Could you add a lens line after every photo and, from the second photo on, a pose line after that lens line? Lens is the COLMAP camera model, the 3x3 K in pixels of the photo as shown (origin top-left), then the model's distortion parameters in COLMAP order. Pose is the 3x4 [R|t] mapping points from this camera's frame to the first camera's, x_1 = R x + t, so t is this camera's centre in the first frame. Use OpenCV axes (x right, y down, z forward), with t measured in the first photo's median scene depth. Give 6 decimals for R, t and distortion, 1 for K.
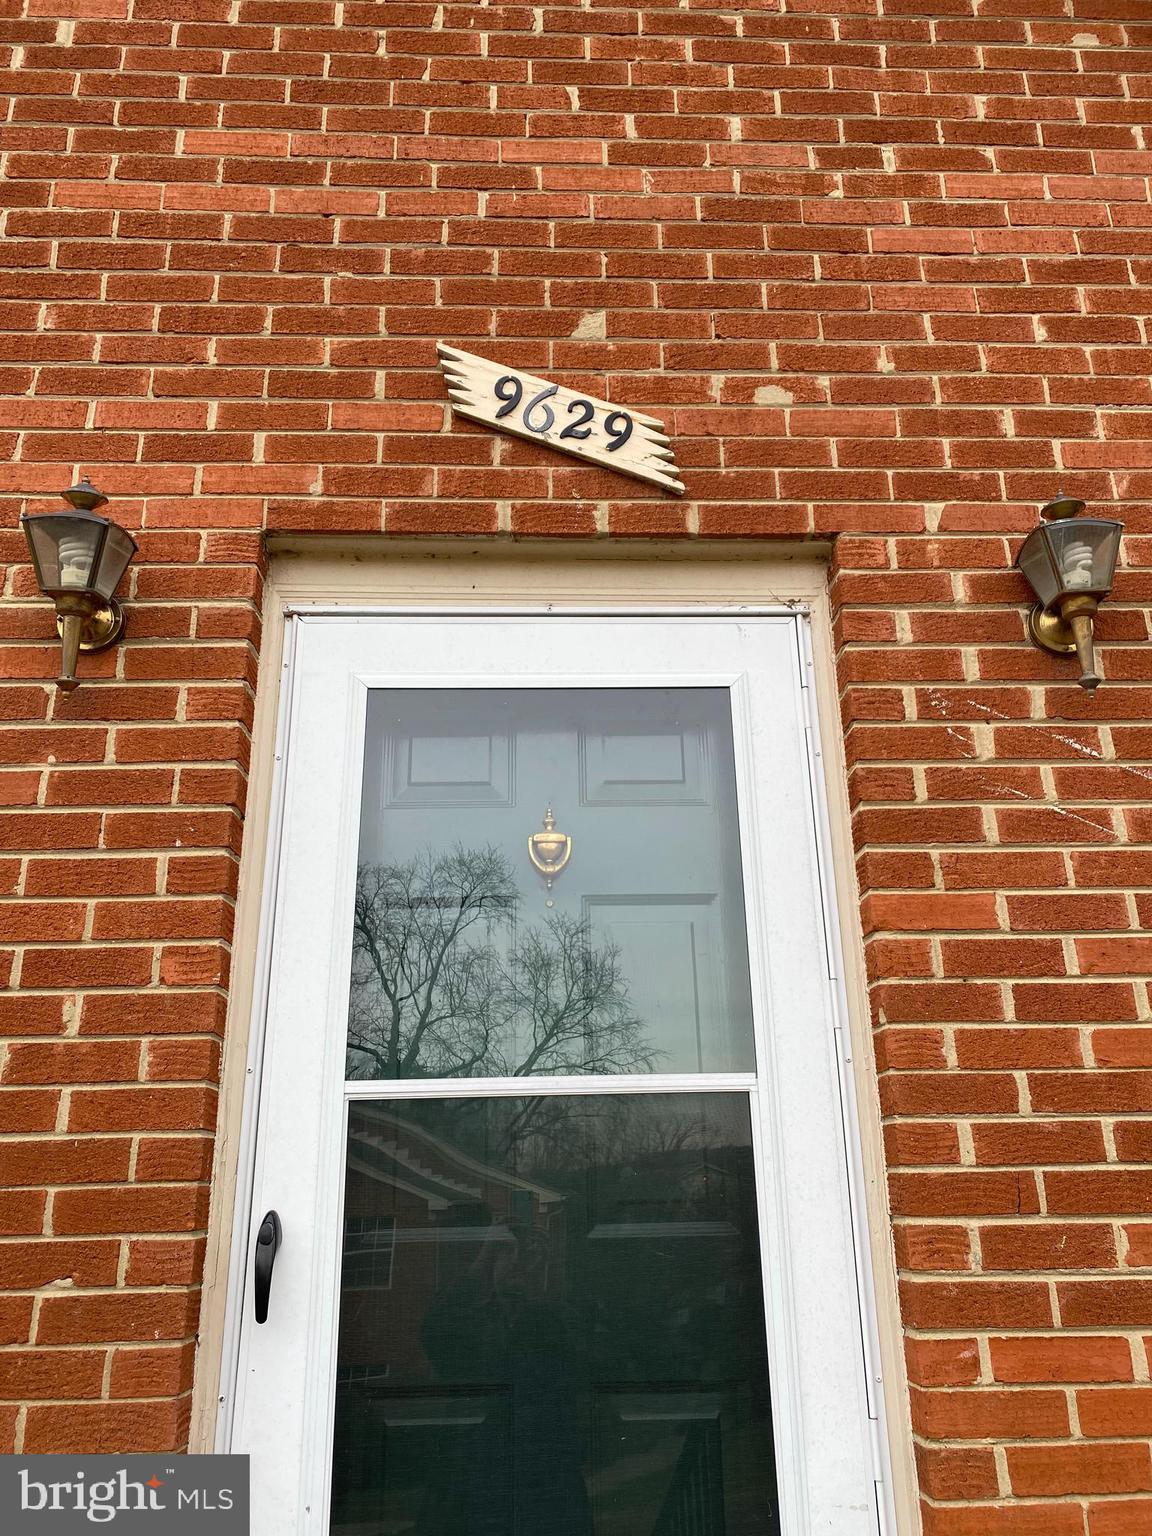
lens RADIAL K [[1174.0, 0, 580.3], [0, 1174.0, 751.0], [0, 0, 1]] dist [0.046874, -0.058568]
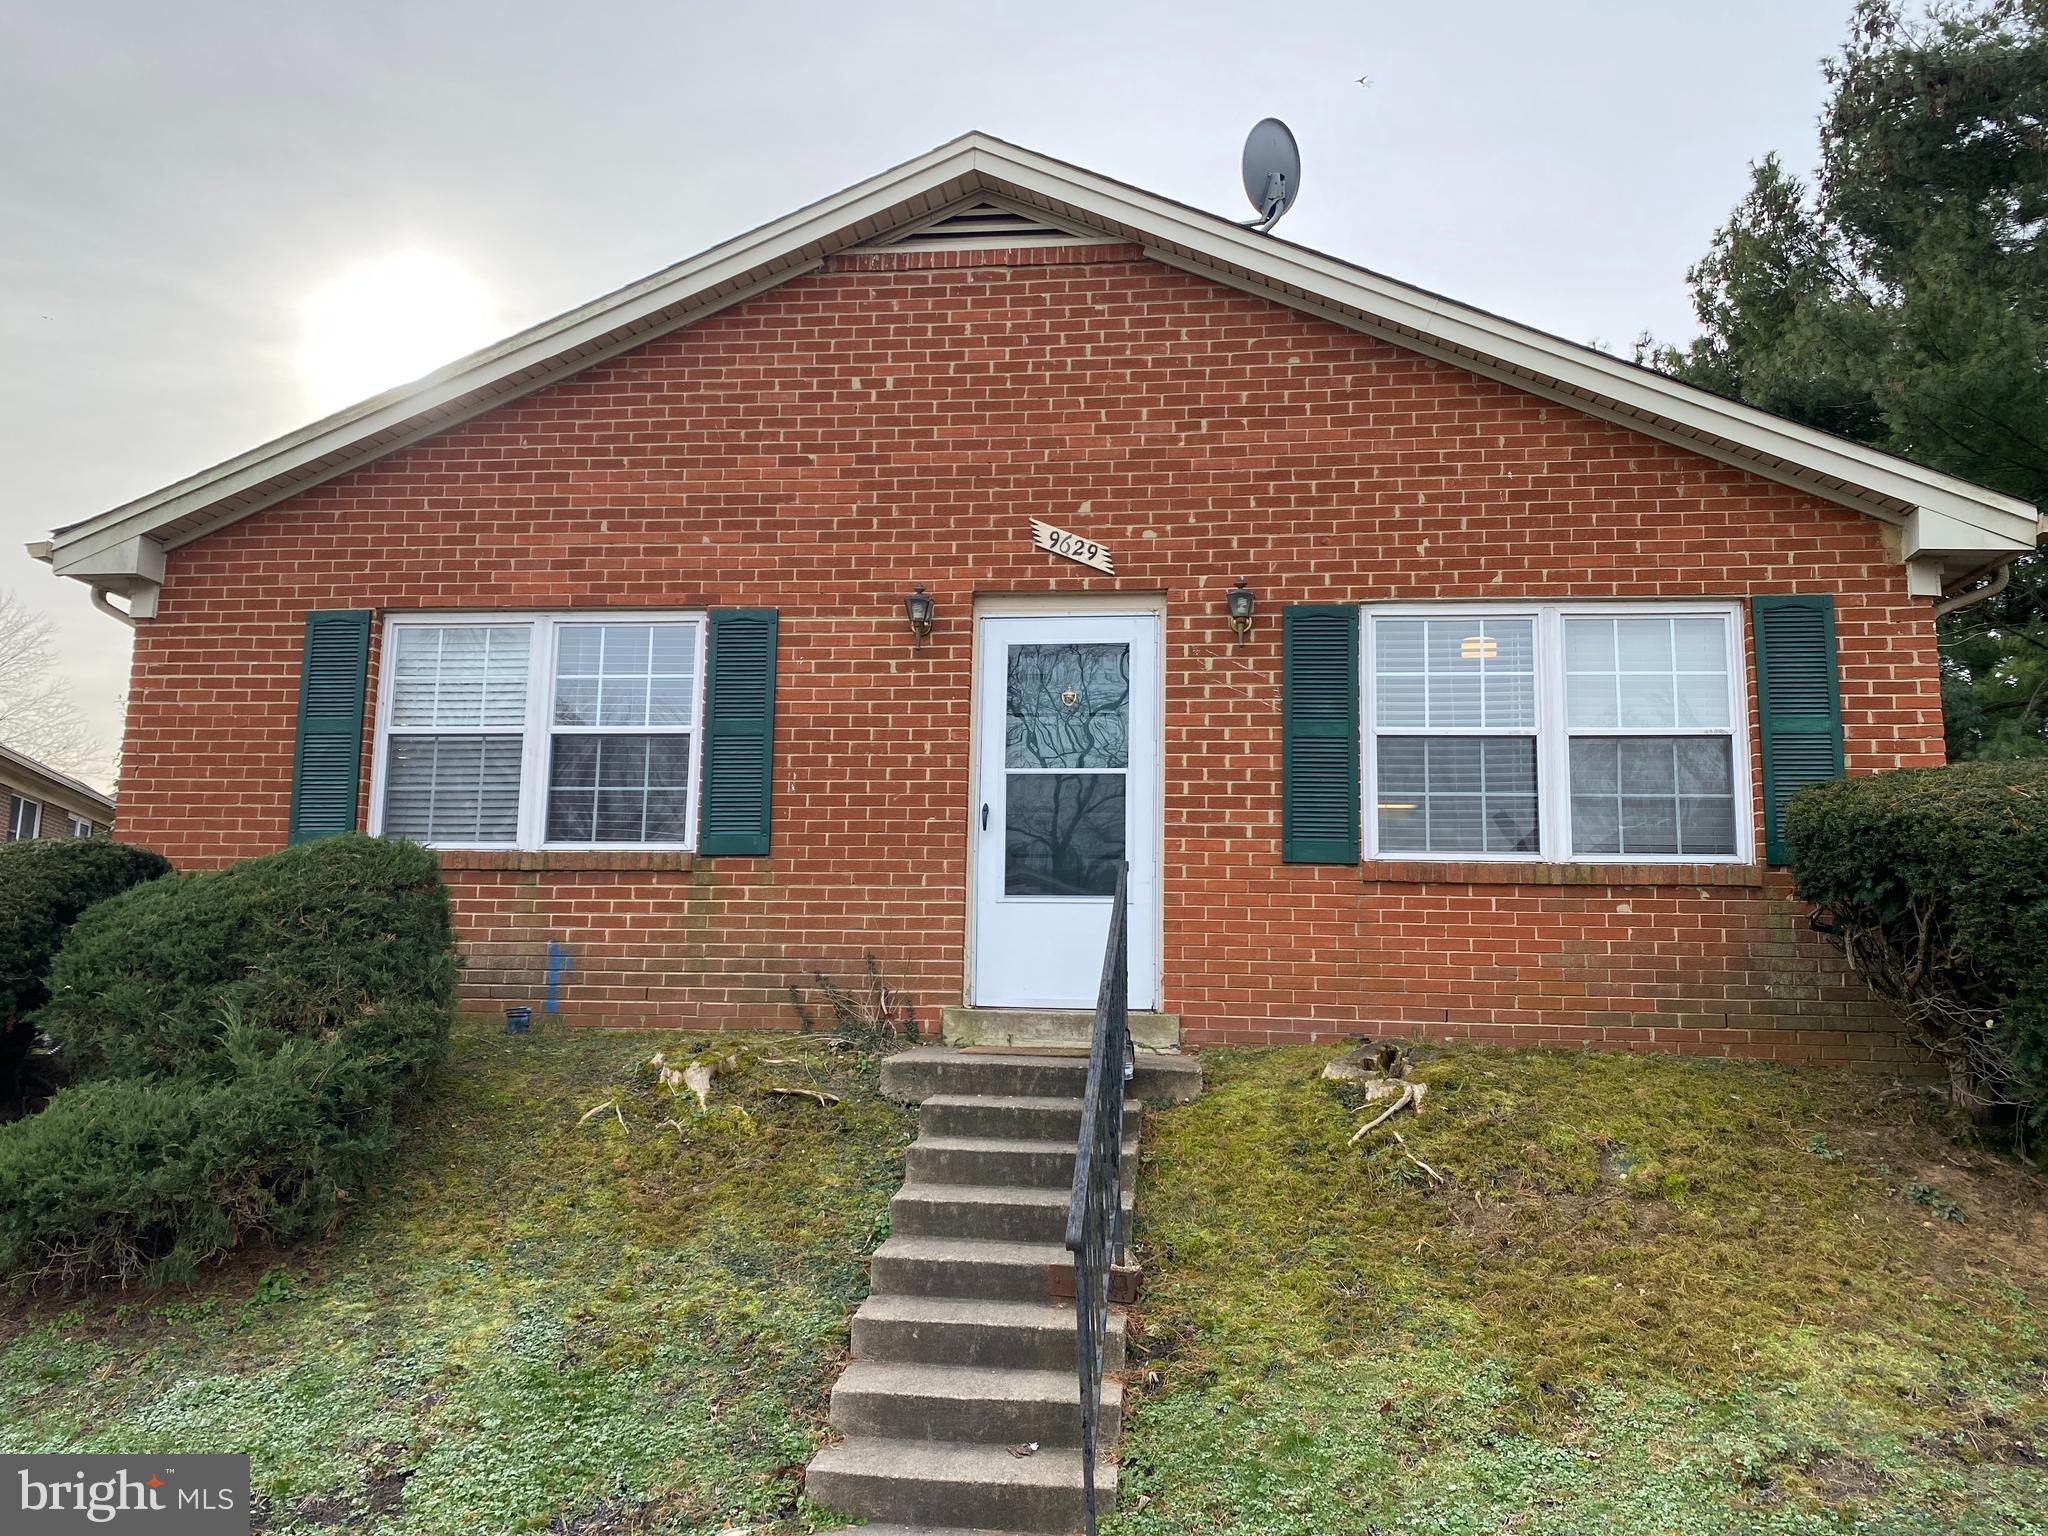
lens RADIAL K [[1577.0, 0, 1024.0], [0, 1577.0, 768.0], [0, 0, 1]] dist [0.105211, -0.286991]
pose [[0.985002, 0.013317, -0.172030, 0.543569], [0.023088, 0.977879, 0.207893, -0.567723], [0.170993, -0.208747, 0.962905, -2.875596]]
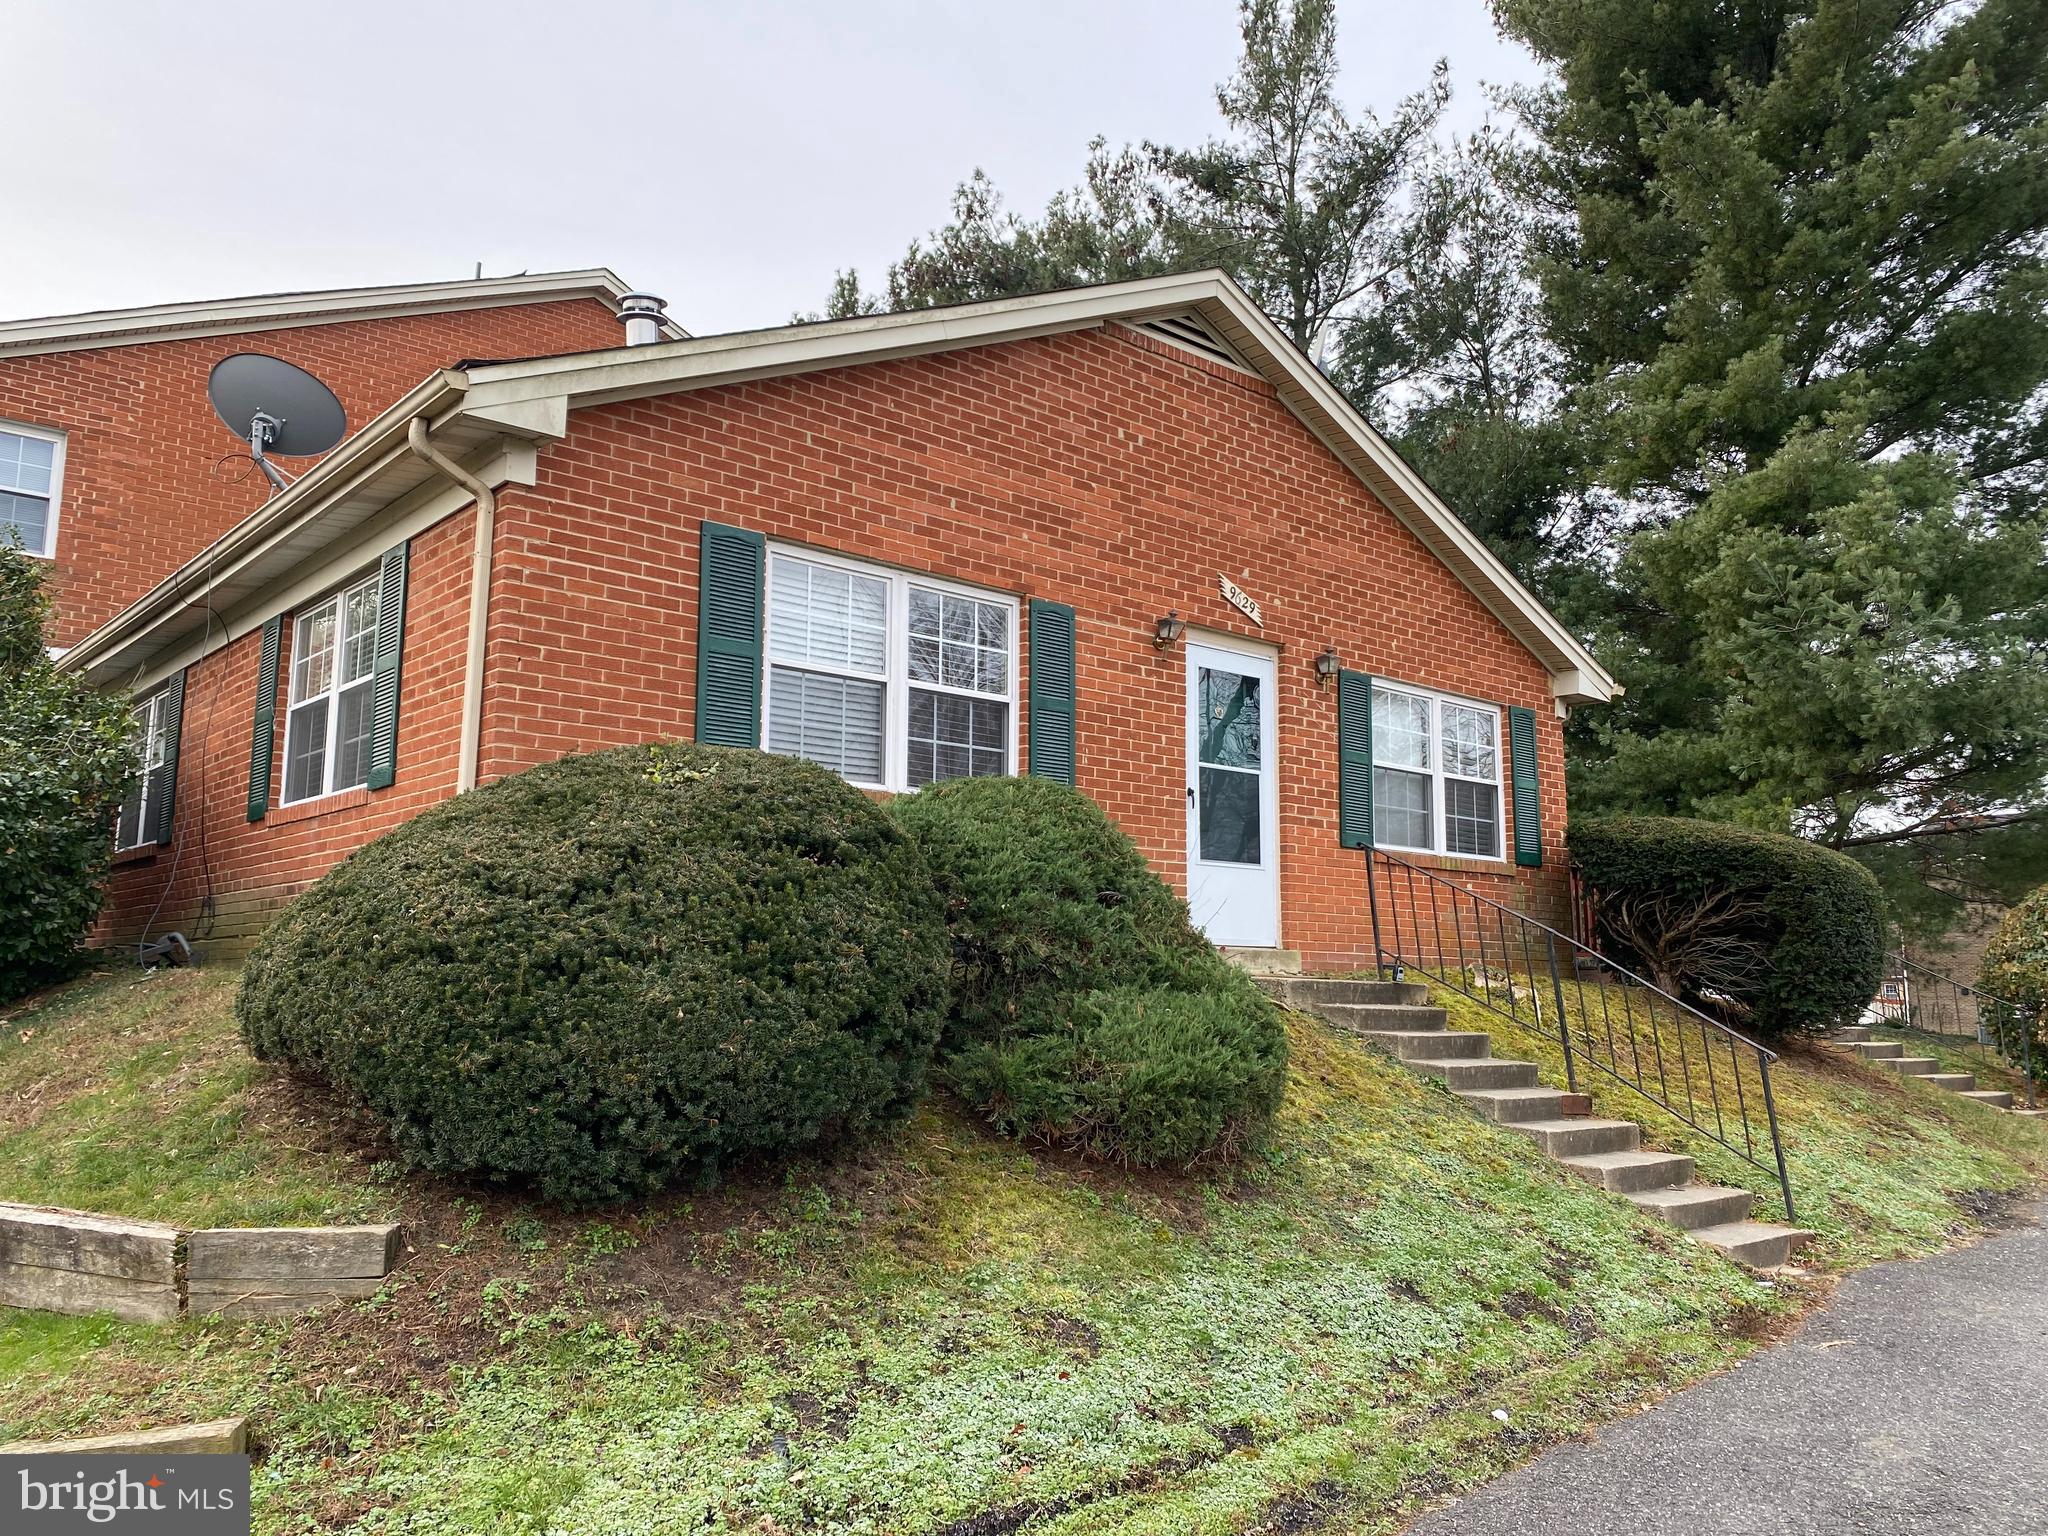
lens RADIAL K [[1577.0, 0, 1024.0], [0, 1577.0, 768.0], [0, 0, 1]] dist [0.105211, -0.286991]
pose [[0.782689, 0.113783, 0.611925, -3.706732], [-0.240156, 0.962224, 0.128255, -0.254480], [-0.574215, -0.247342, 0.780448, -2.774603]]
